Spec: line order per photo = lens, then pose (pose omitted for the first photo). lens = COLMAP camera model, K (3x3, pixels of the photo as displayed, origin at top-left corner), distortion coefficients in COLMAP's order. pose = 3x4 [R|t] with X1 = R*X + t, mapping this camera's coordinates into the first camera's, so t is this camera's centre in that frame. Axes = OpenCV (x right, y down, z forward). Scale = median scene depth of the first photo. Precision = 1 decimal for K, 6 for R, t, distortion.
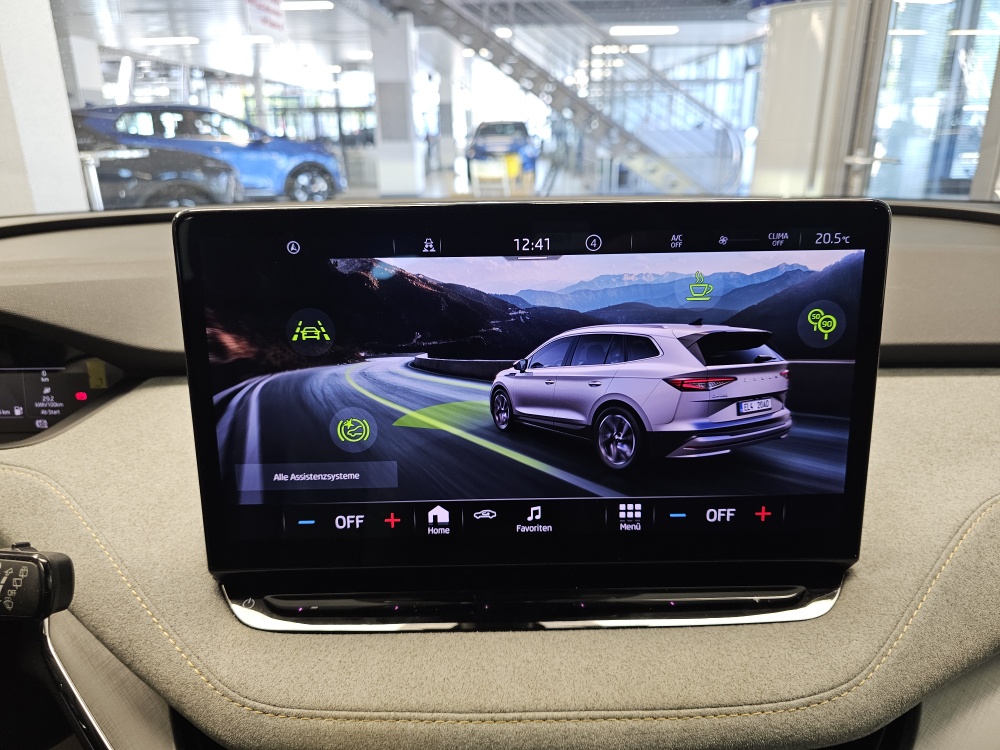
lens RADIAL K [[690.1, 0, 498.9], [0, 690.1, 360.7], [0, 0, 1]] dist [0.040155, -0.047316]
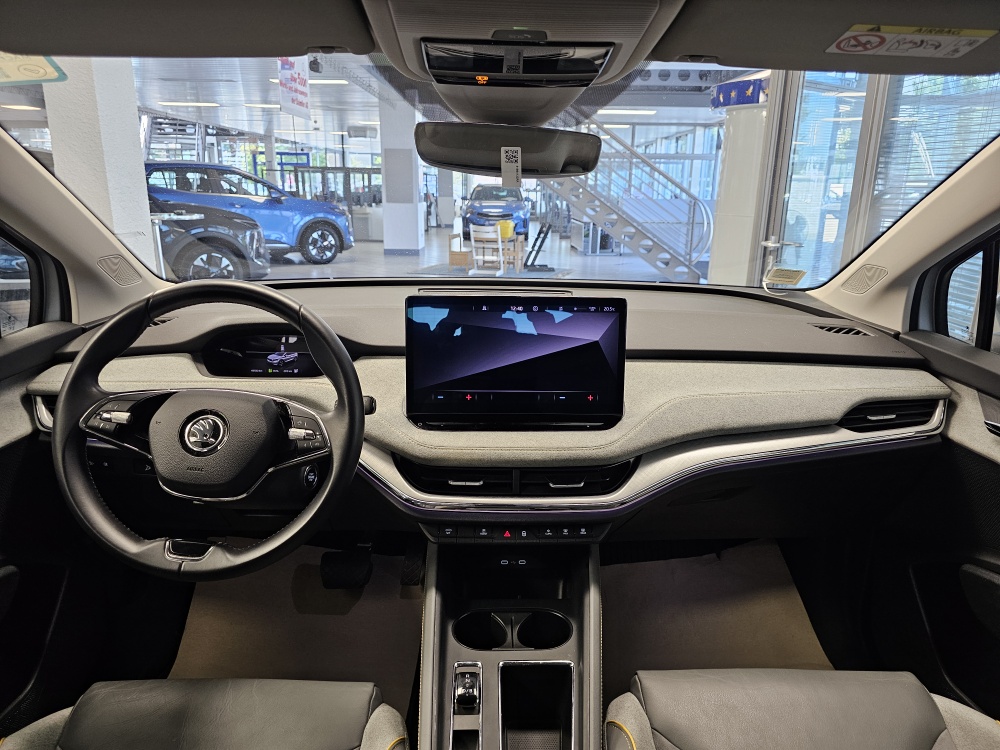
lens RADIAL K [[690.1, 0, 513.0], [0, 690.1, 361.1], [0, 0, 1]] dist [0.040155, -0.047316]
pose [[0.999142, 0.023329, 0.034212, -0.043451], [-0.020722, 0.996992, -0.074685, 0.199492], [-0.035851, 0.073912, 0.996620, -1.360822]]
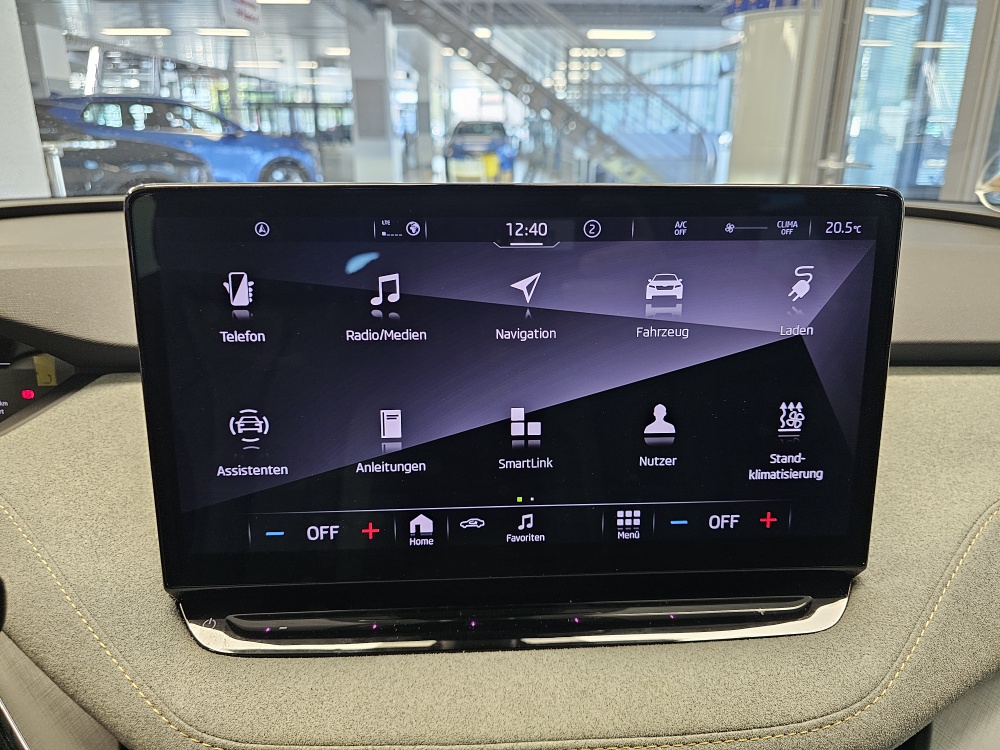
lens RADIAL K [[690.1, 0, 511.4], [0, 690.1, 353.0], [0, 0, 1]] dist [0.040155, -0.047316]
pose [[0.998700, 0.004135, 0.050809, -0.010907], [-0.003597, 0.999936, -0.010683, 0.003857], [-0.050850, 0.010487, 0.998651, 0.051353]]
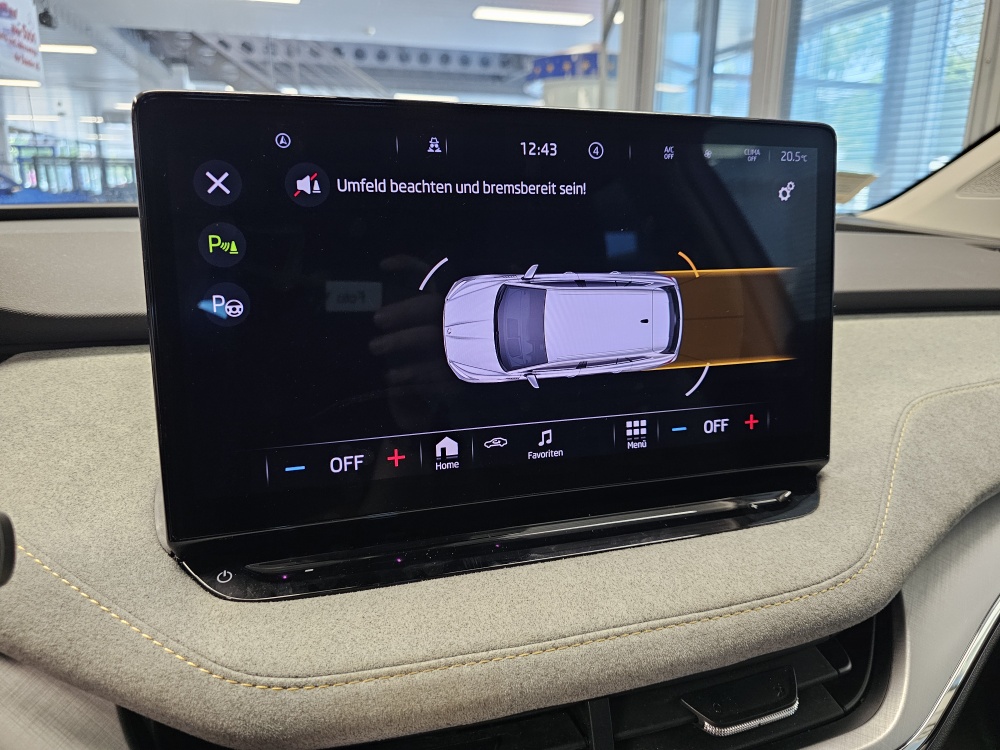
lens RADIAL K [[690.1, 0, 492.0], [0, 690.1, 354.2], [0, 0, 1]] dist [0.040155, -0.047316]
pose [[0.958243, -0.042309, 0.282807, -0.189804], [0.068892, 0.994020, -0.084719, 0.123171], [-0.277531, 0.100665, 0.955428, 0.073252]]
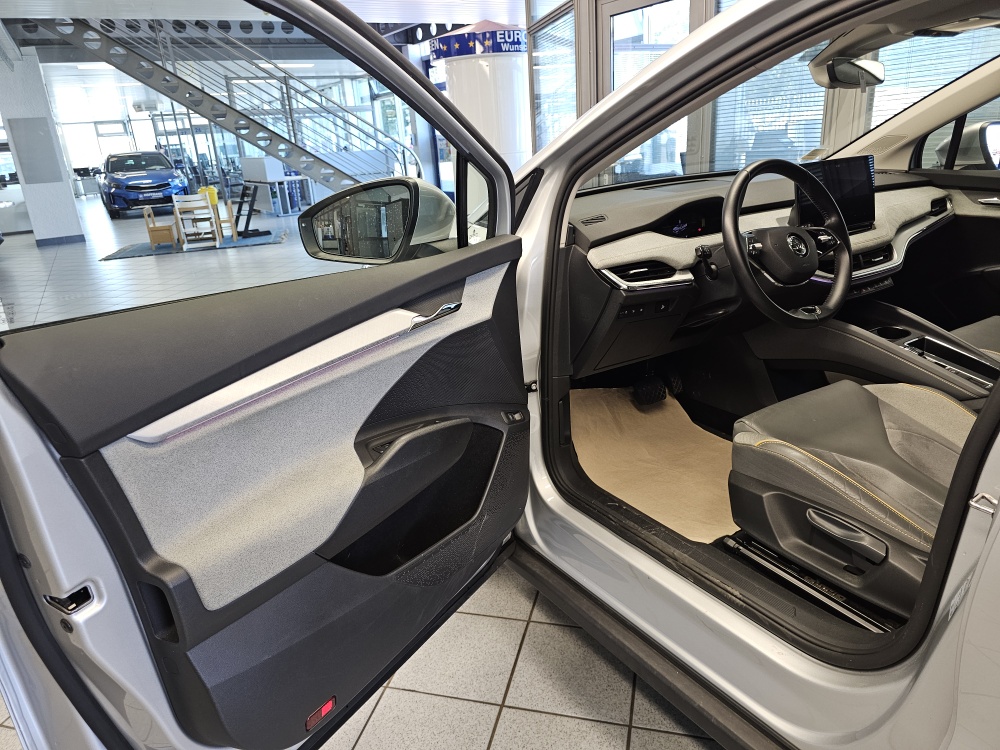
lens RADIAL K [[690.1, 0, 490.6], [0, 690.1, 372.4], [0, 0, 1]] dist [0.040155, -0.047316]
pose [[0.837746, -0.212296, 0.503103, -3.429781], [0.219188, 0.974585, 0.046265, 0.365391], [-0.500138, 0.071516, 0.862987, -1.466102]]
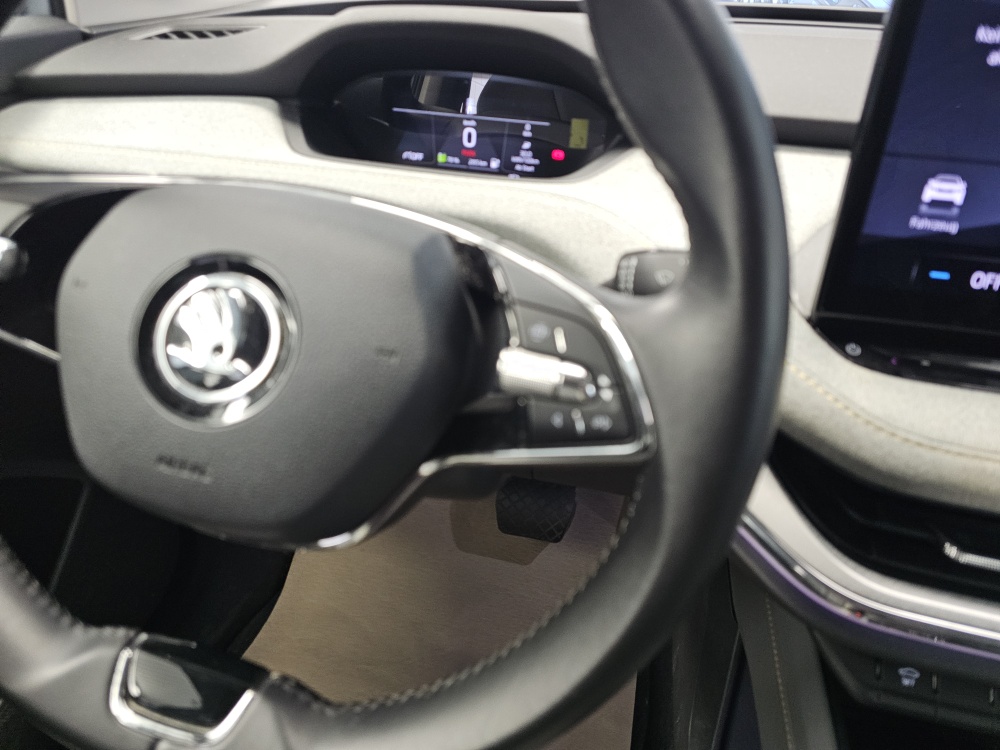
lens RADIAL K [[690.1, 0, 501.5], [0, 690.1, 347.5], [0, 0, 1]] dist [0.040155, -0.047316]
pose [[0.974842, 0.158104, -0.157116, -0.476874], [-0.129049, 0.975071, 0.180507, 0.154610], [0.181739, -0.155691, 0.970944, -0.052644]]
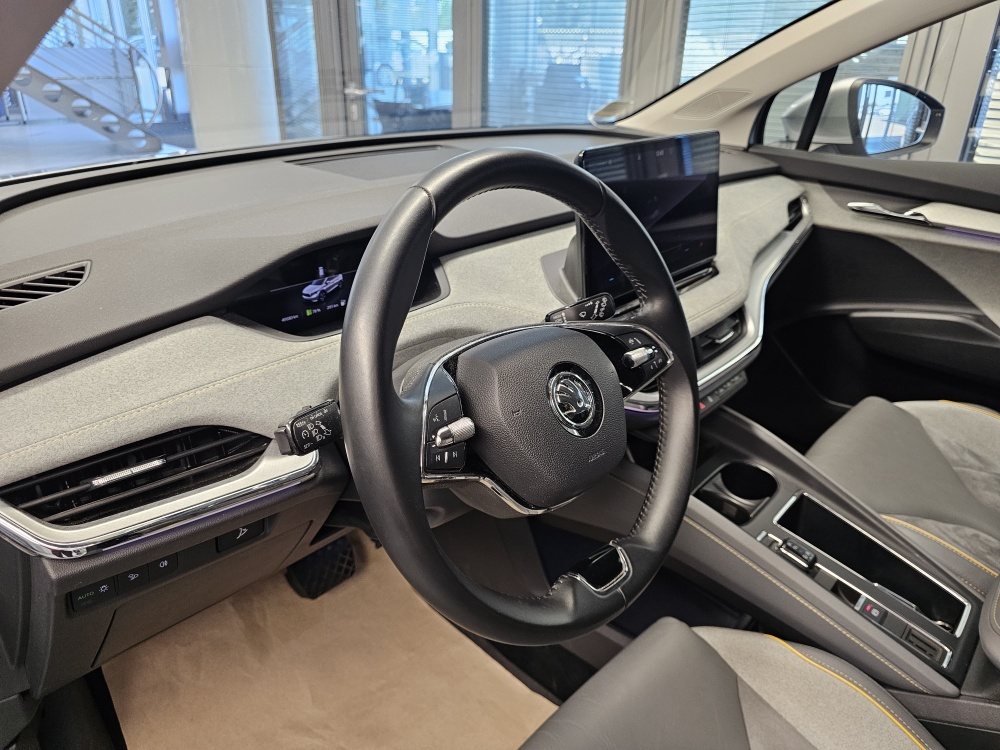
lens RADIAL K [[690.1, 0, 488.6], [0, 690.1, 357.2], [0, 0, 1]] dist [0.040155, -0.047316]
pose [[0.674839, -0.275632, 0.684557, -1.544262], [0.206749, 0.961096, 0.183164, -0.023155], [-0.708411, 0.017925, 0.705572, -0.273913]]
